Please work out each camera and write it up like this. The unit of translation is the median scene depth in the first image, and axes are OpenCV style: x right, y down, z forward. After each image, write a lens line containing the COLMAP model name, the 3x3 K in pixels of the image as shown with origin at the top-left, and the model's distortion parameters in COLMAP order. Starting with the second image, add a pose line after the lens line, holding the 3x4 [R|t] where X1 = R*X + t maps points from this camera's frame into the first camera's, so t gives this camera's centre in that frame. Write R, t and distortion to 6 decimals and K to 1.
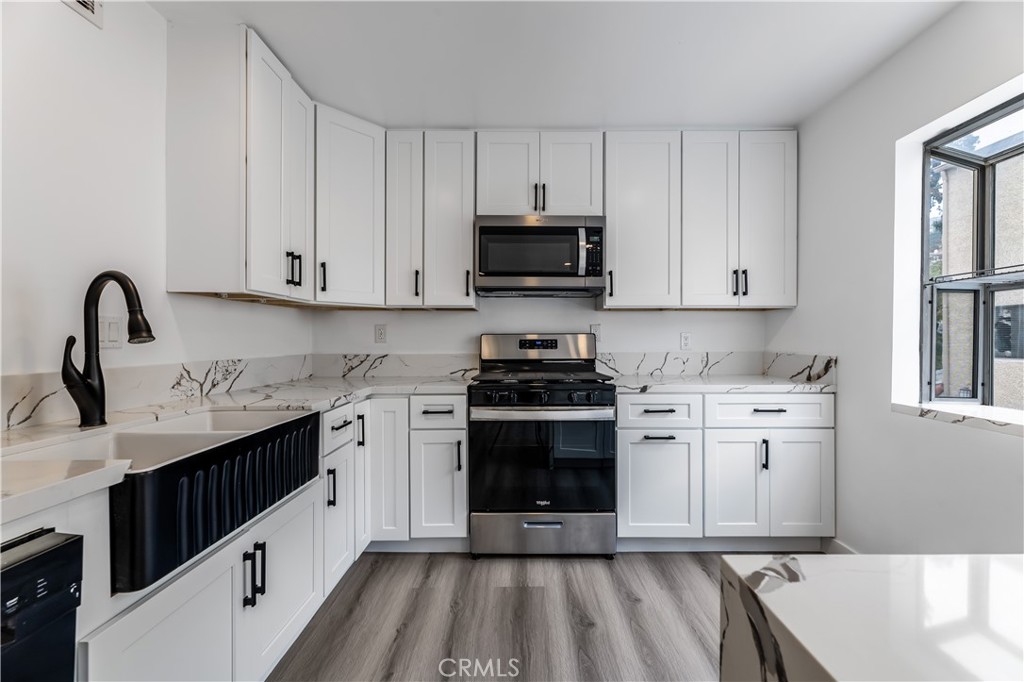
lens RADIAL K [[404.1, 0, 518.2], [0, 404.1, 342.0], [0, 0, 1]] dist [-0.000682, 0.000152]
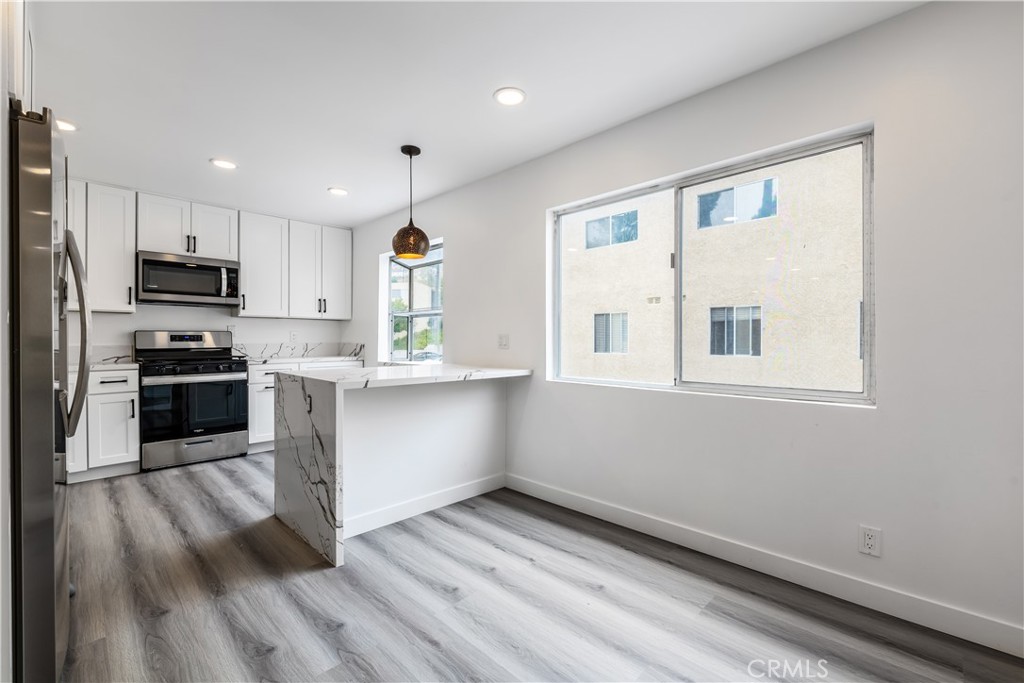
lens RADIAL K [[446.3, 0, 529.3], [0, 446.3, 340.6], [0, 0, 1]] dist [0.000407, 0.000061]
pose [[0.686804, -0.001408, 0.726842, -0.310872], [0.001244, 0.999999, 0.000762, 0.016497], [-0.726842, 0.000381, 0.686805, -1.164905]]
